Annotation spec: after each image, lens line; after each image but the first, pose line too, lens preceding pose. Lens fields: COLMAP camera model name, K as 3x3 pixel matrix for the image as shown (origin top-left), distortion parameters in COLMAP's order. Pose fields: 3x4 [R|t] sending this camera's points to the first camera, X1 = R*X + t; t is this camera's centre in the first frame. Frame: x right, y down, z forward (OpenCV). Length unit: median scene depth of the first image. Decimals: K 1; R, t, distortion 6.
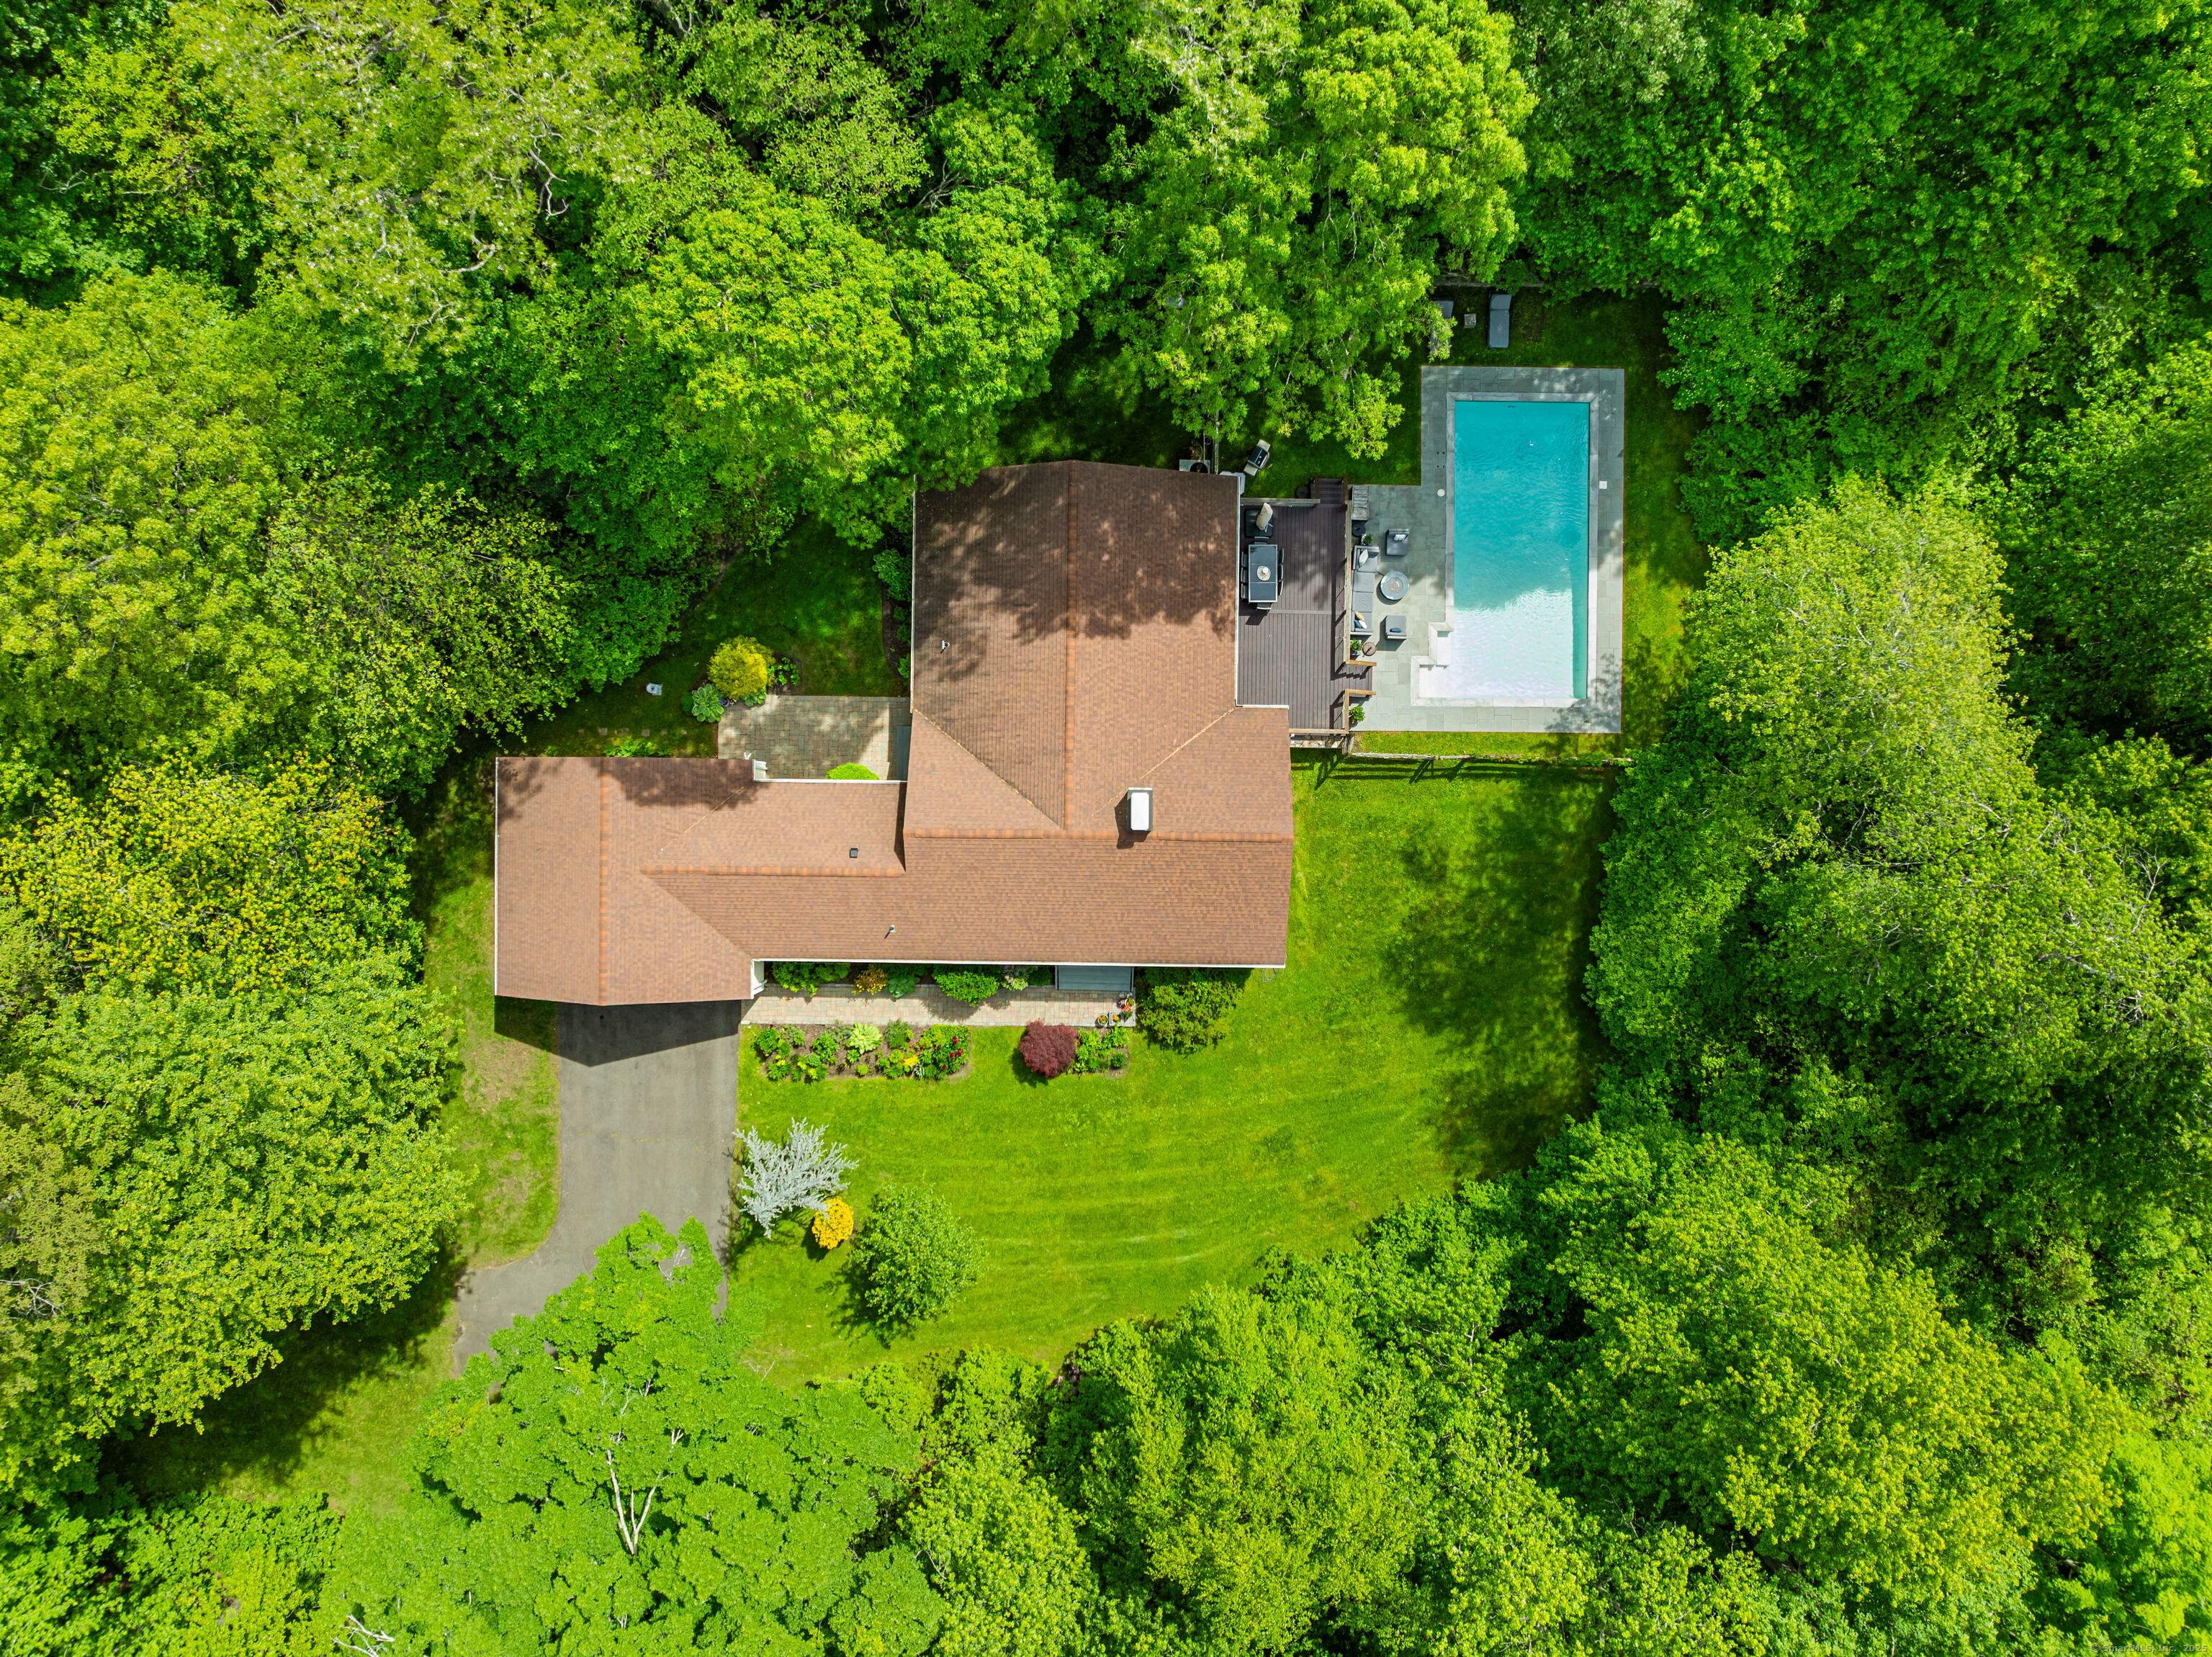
lens RADIAL K [[1600.3, 0, 1111.1], [0, 1600.3, 734.5], [0, 0, 1]] dist [-0.004573, -0.001398]
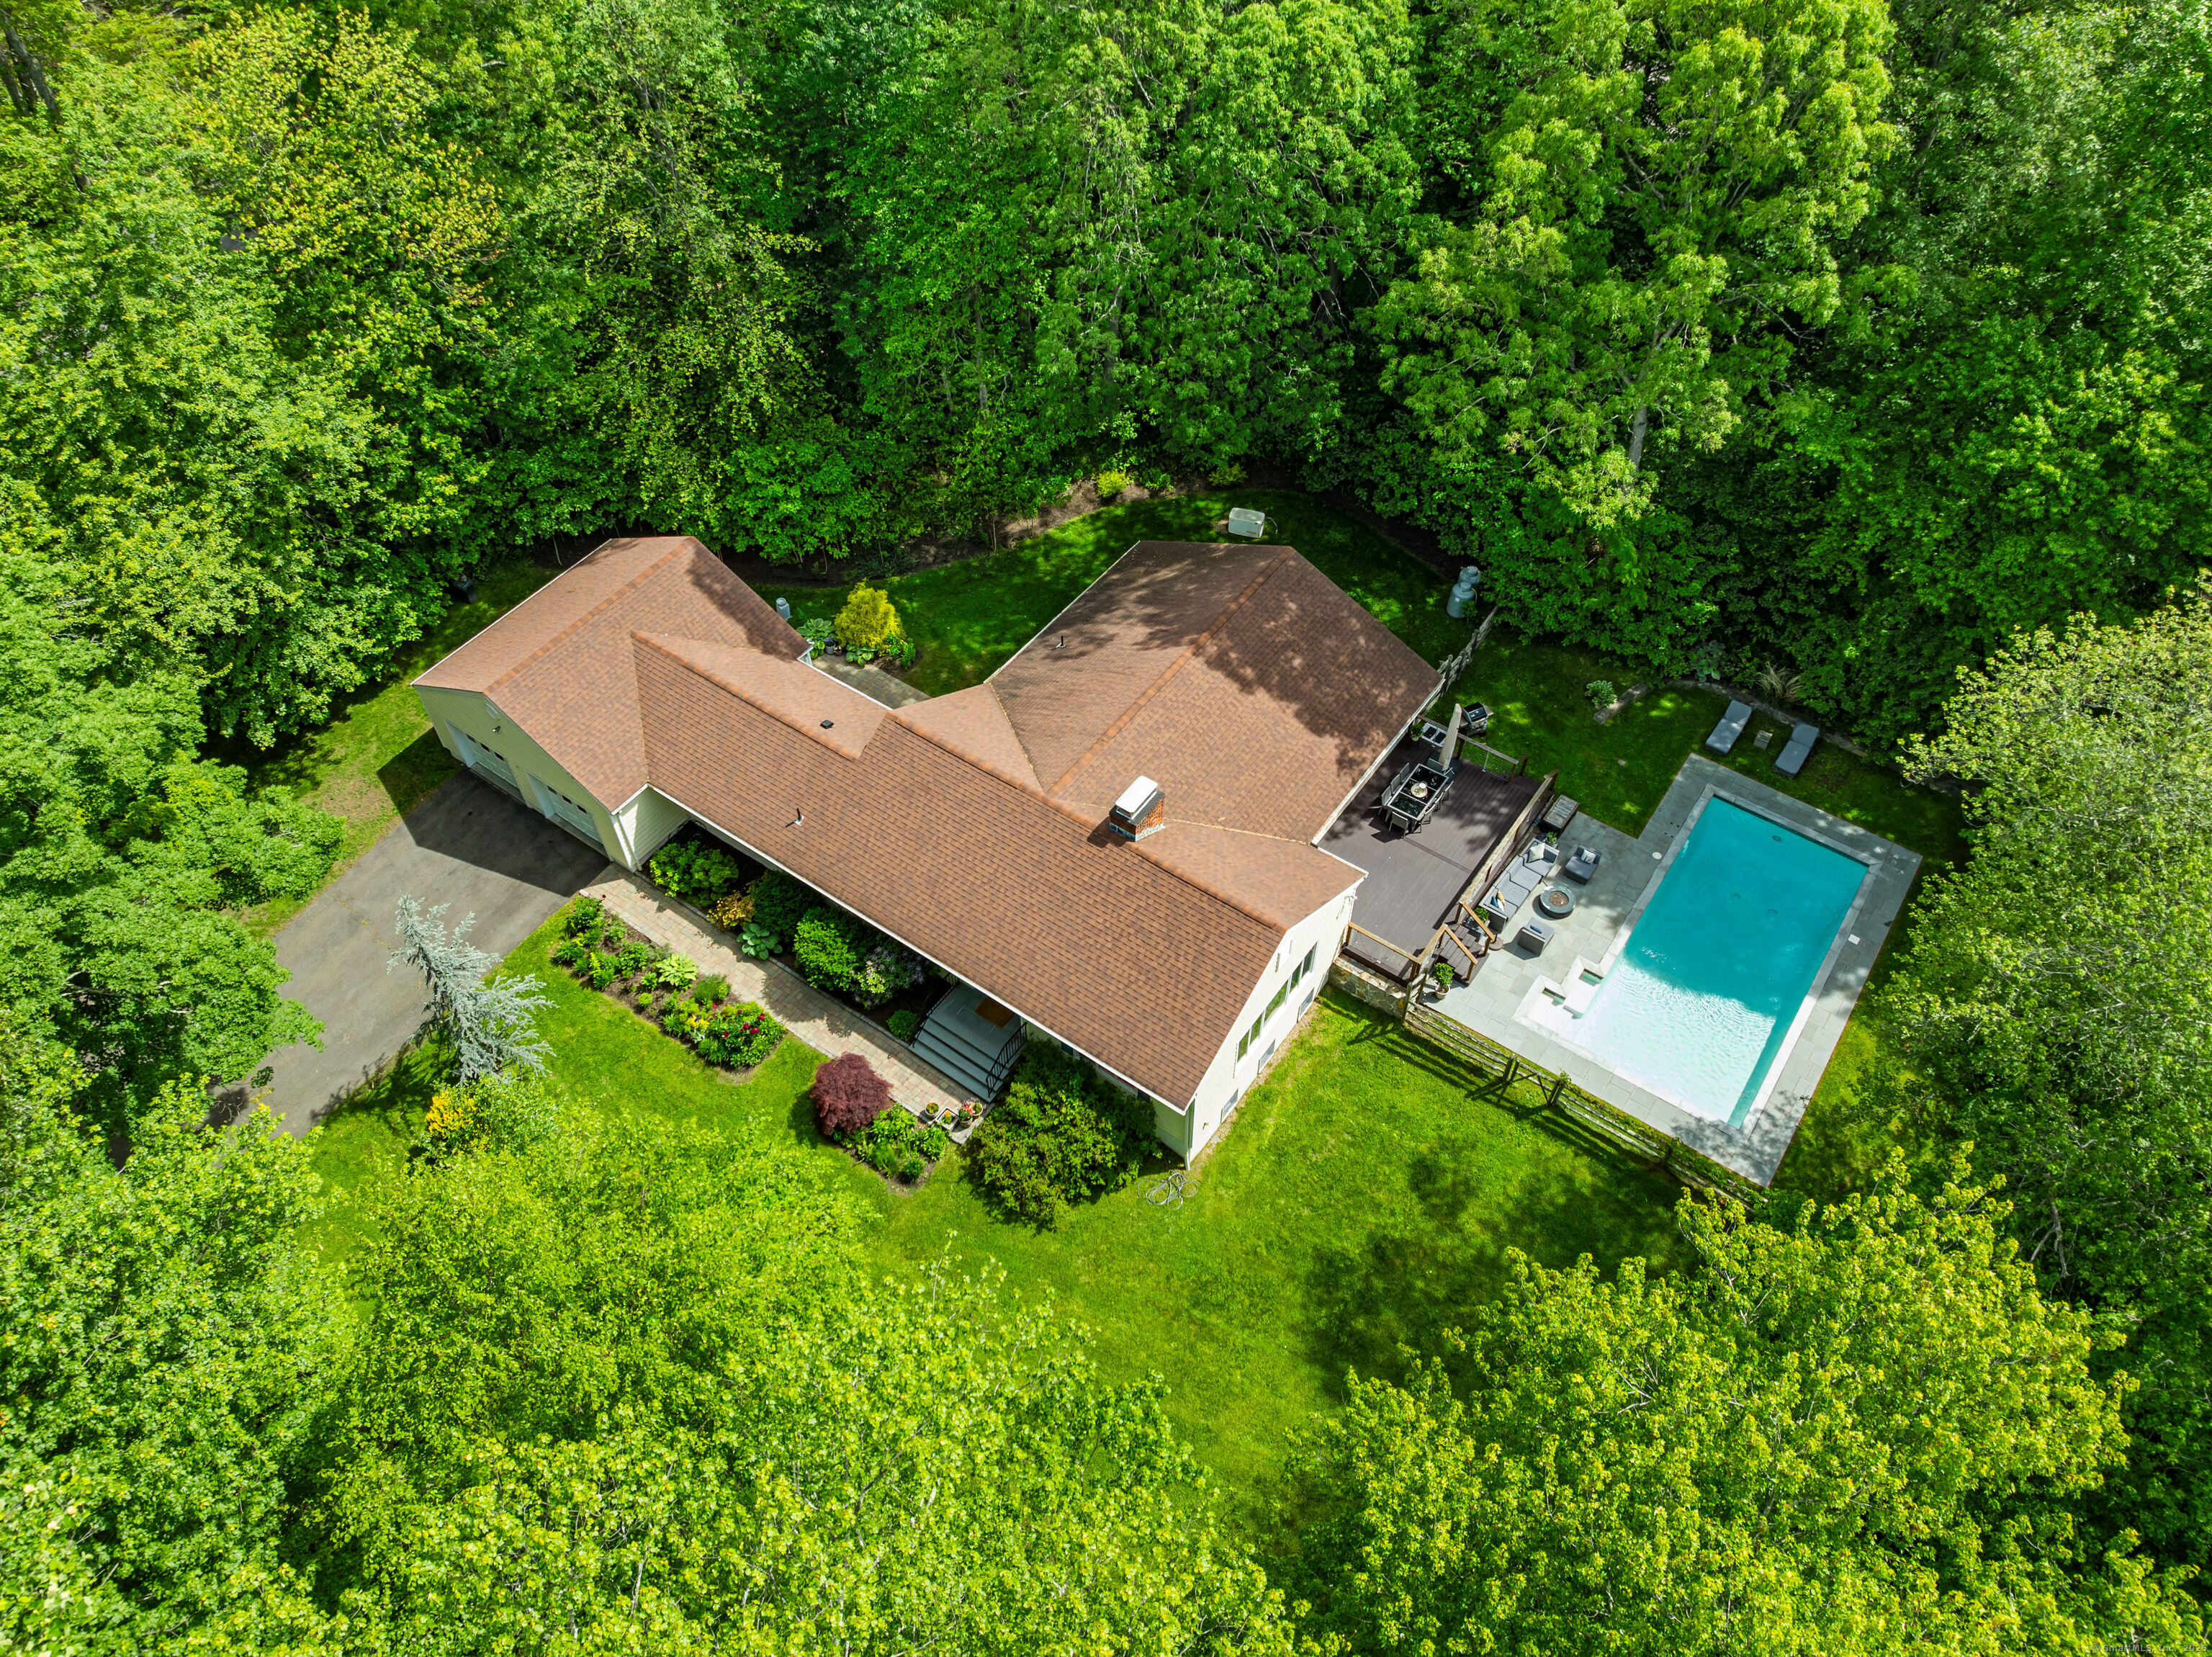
lens RADIAL K [[1578.1, 0, 1106.0], [0, 1578.1, 828.5], [0, 0, 1]] dist [-0.056550, 0.000361]
pose [[0.820036, 0.444310, -0.360735, 0.257870], [-0.572299, 0.632289, -0.522192, 0.423727], [-0.003926, 0.634664, 0.772778, 0.369790]]
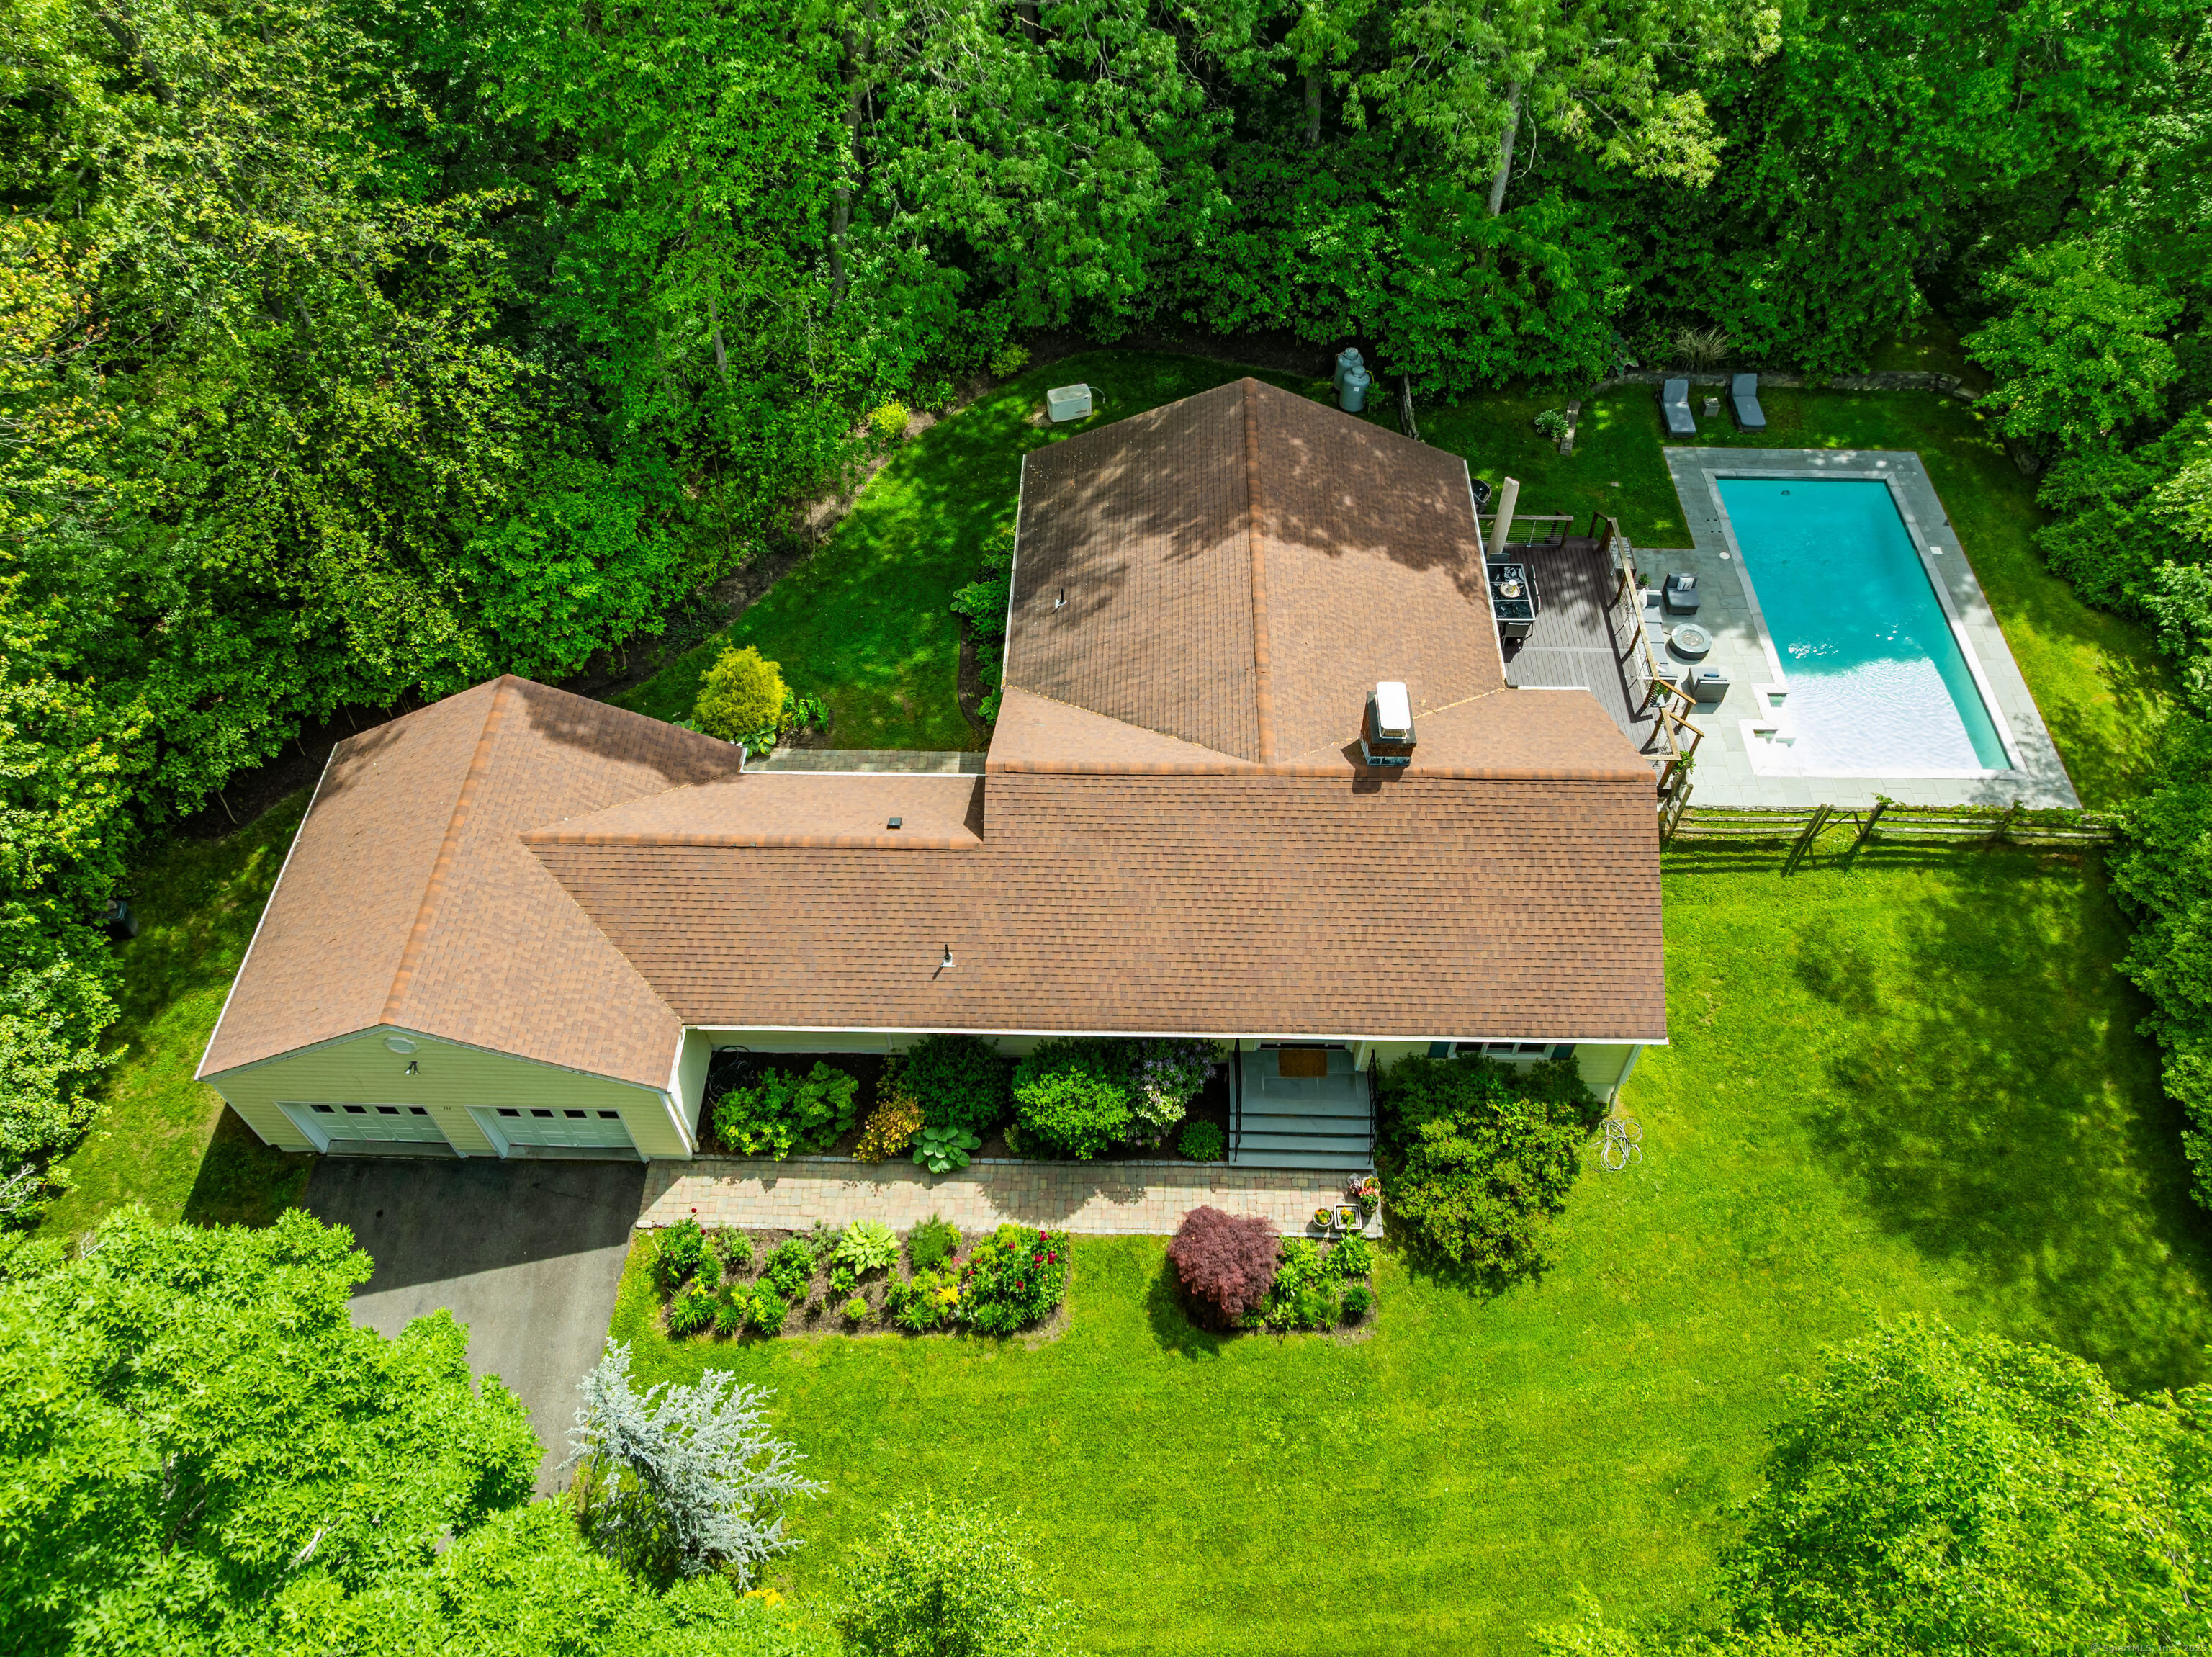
lens RADIAL K [[1573.6, 0, 1106.0], [0, 1573.6, 828.5], [0, 0, 1]] dist [-0.037061, -0.007321]
pose [[0.999895, 0.014425, 0.001656, -0.079196], [-0.010303, 0.785243, -0.619102, 0.398249], [-0.010231, 0.619019, 0.785309, 0.513358]]
